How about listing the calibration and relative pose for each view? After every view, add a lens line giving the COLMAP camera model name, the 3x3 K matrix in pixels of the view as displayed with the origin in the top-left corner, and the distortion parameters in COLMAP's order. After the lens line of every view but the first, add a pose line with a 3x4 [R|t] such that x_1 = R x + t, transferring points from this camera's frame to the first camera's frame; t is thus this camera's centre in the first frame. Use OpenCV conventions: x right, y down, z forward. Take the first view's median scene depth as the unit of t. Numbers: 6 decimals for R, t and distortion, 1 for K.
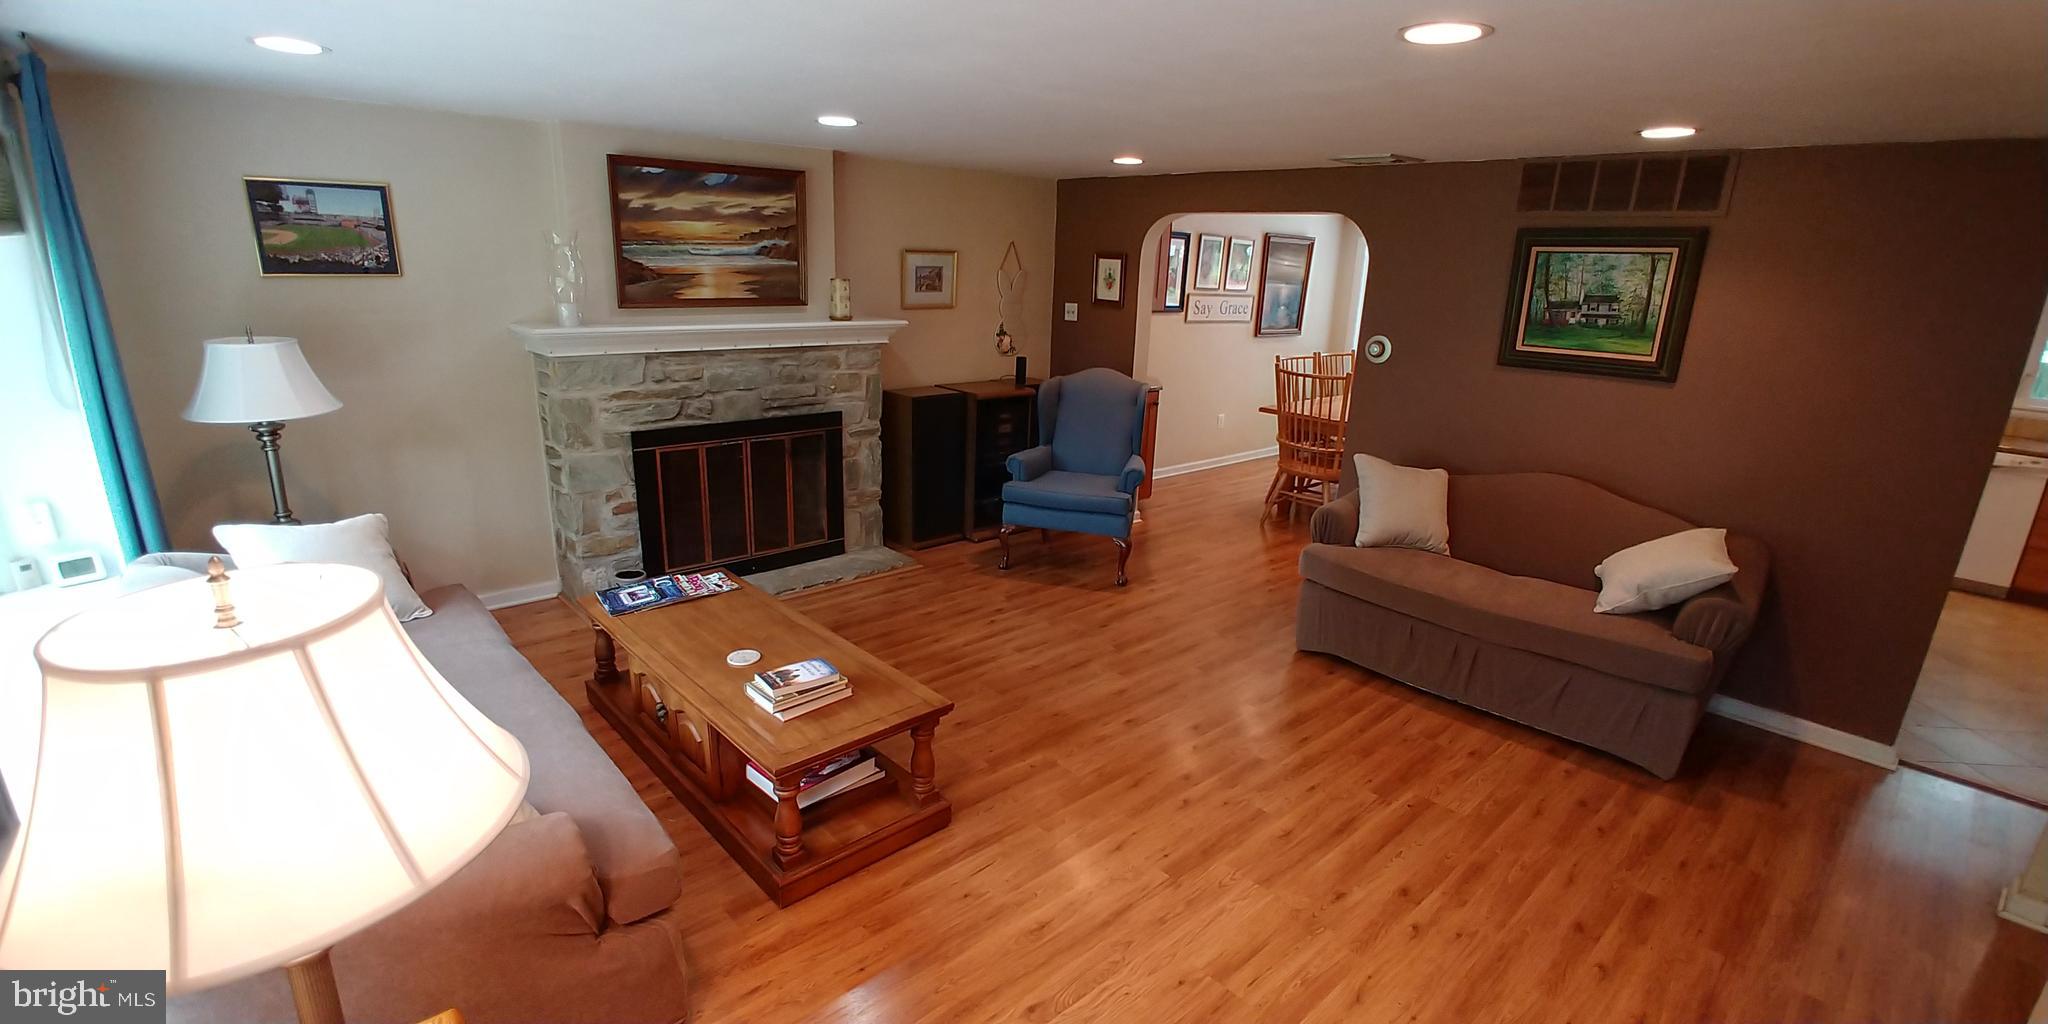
lens RADIAL K [[894.0, 0, 1020.6], [0, 894.0, 522.9], [0, 0, 1]] dist [-0.034355, 0.009489]
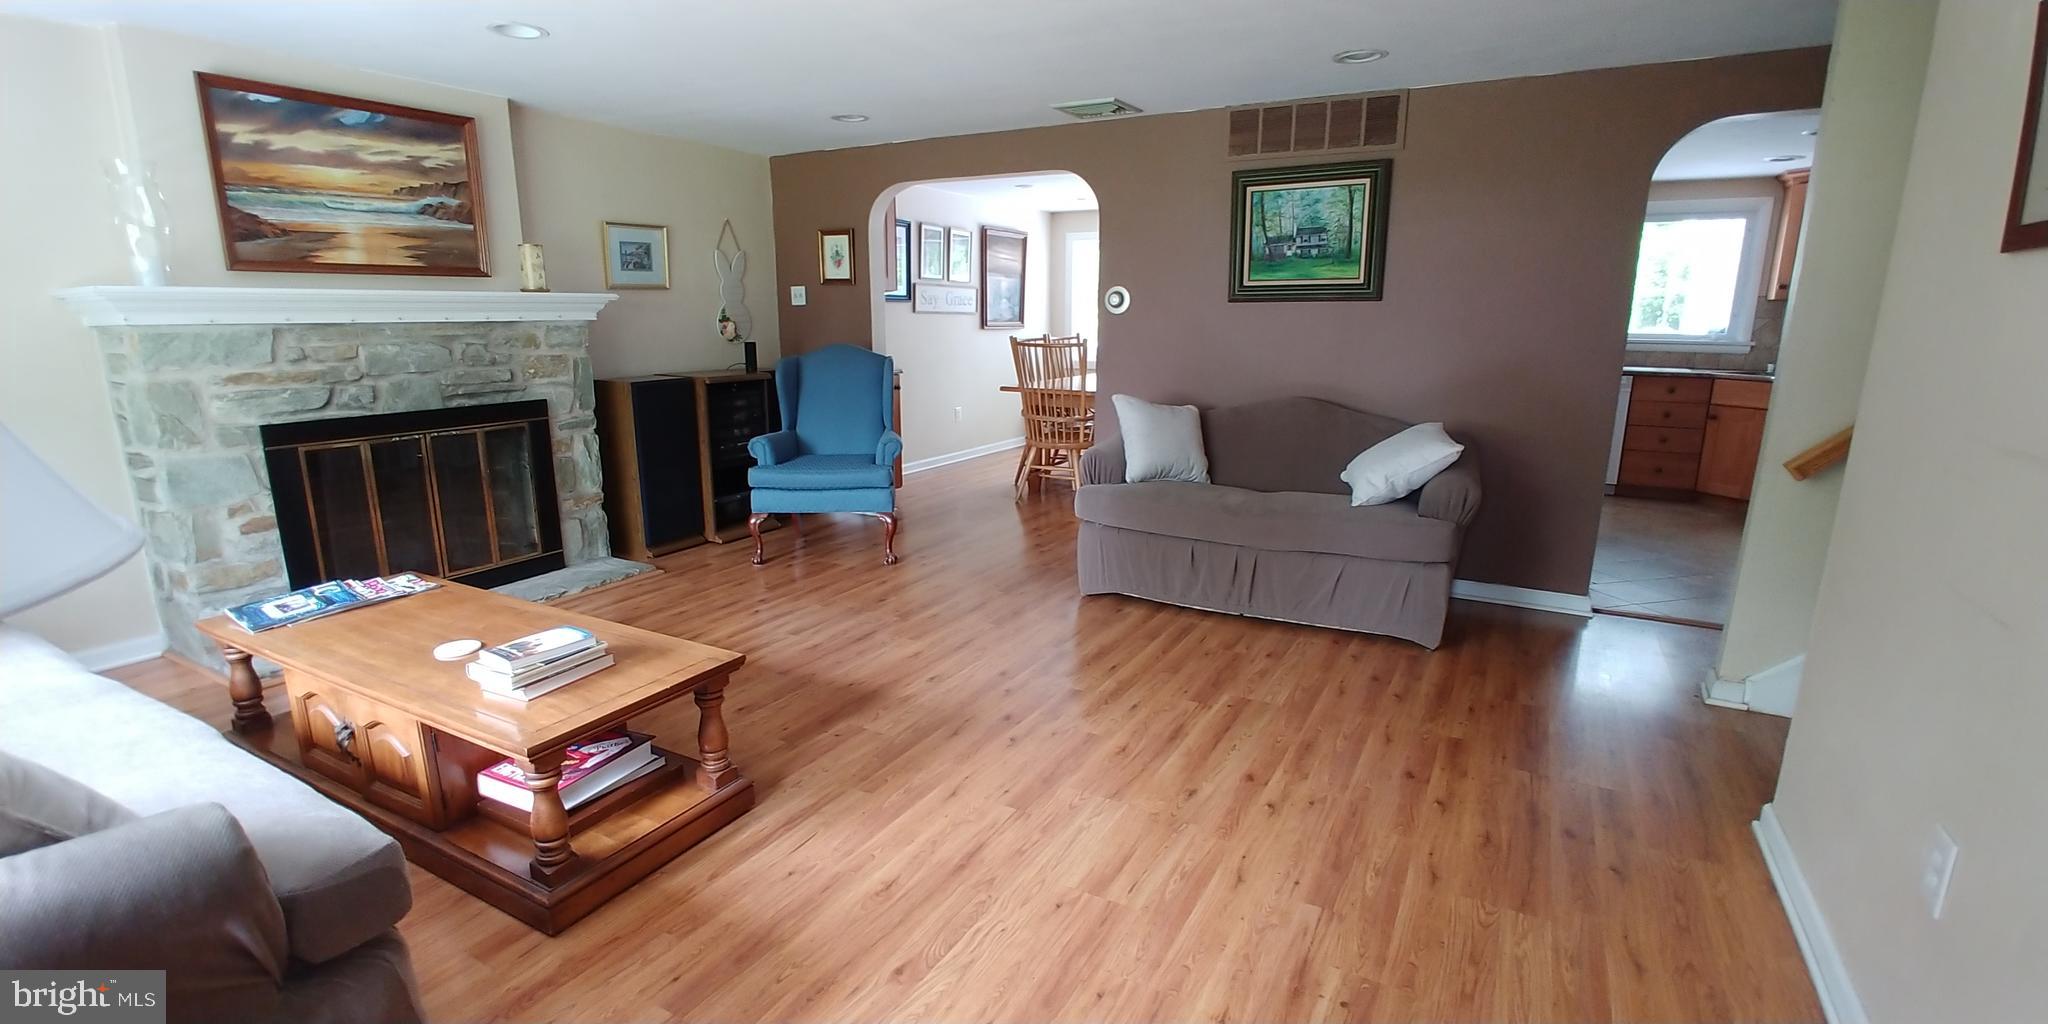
lens RADIAL K [[901.0, 0, 1014.3], [0, 901.0, 523.3], [0, 0, 1]] dist [-0.039702, 0.014210]
pose [[0.949810, -0.102231, 0.295651, -0.044603], [0.117224, 0.992544, -0.033390, 0.085883], [-0.290034, 0.066372, 0.954712, 0.069934]]
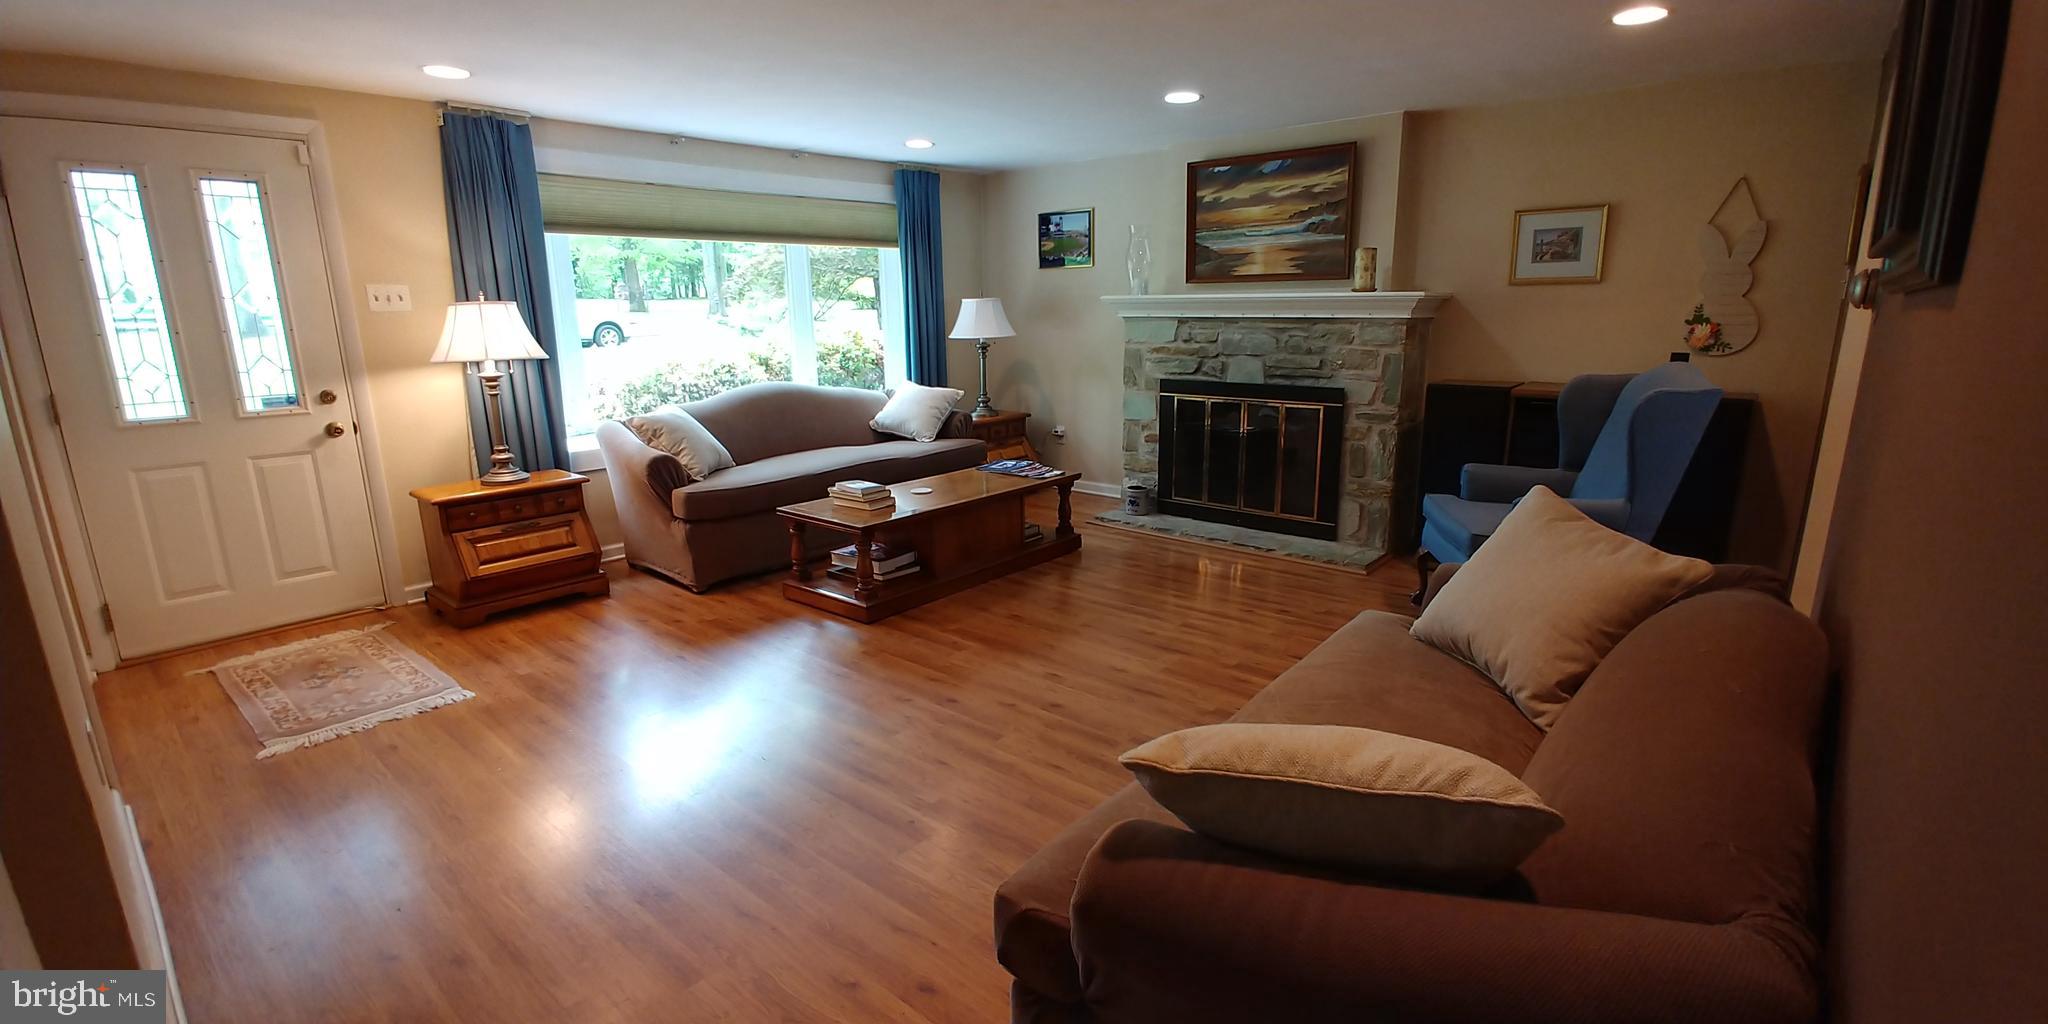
lens RADIAL K [[894.0, 0, 1020.6], [0, 894.0, 522.9], [0, 0, 1]] dist [-0.034355, 0.009489]
pose [[0.130777, 0.201158, -0.970790, 0.809488], [-0.264833, 0.950705, 0.161320, -0.058405], [0.955385, 0.236000, 0.177604, 0.618424]]
